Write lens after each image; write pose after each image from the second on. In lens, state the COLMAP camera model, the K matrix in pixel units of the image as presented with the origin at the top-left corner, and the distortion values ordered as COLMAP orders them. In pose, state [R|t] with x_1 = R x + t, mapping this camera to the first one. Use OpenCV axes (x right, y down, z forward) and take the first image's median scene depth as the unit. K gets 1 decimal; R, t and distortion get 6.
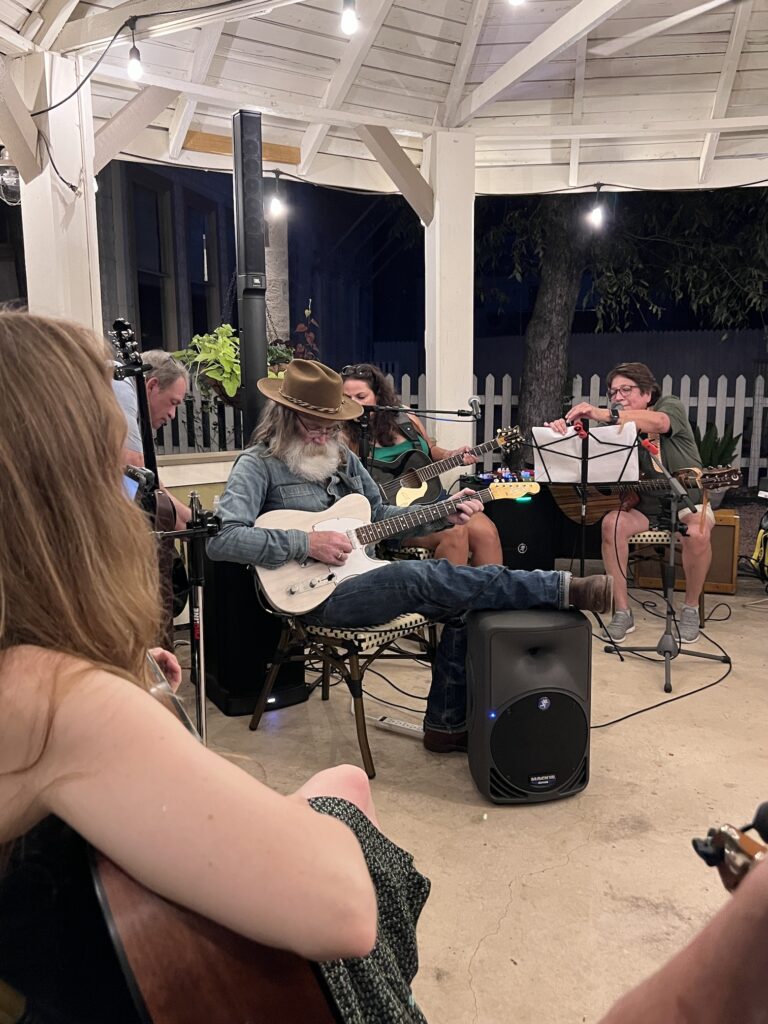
lens RADIAL K [[859.0, 0, 384.7], [0, 859.0, 515.0], [0, 0, 1]] dist [0.000757, -0.002997]
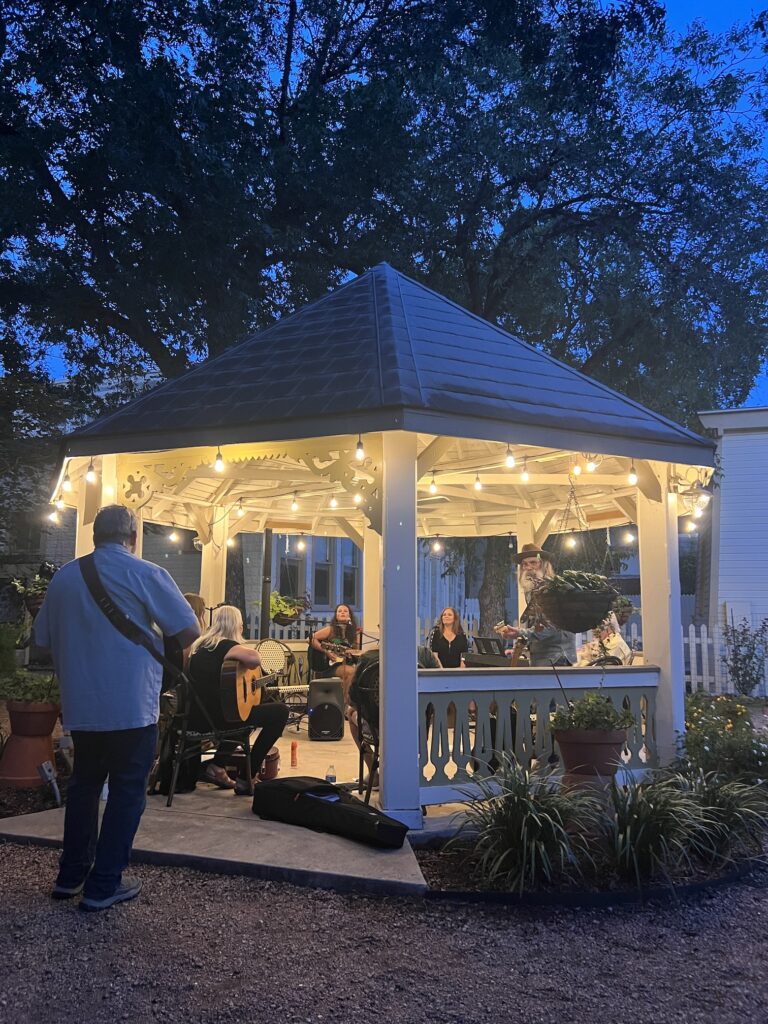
lens RADIAL K [[770.4, 0, 386.0], [0, 770.4, 509.9], [0, 0, 1]] dist [0.006086, 0.000171]
pose [[0.982509, -0.013837, -0.185700, 0.617311], [-0.043866, 0.951974, -0.303021, 0.244031], [0.180974, 0.305867, 0.934716, -1.255772]]
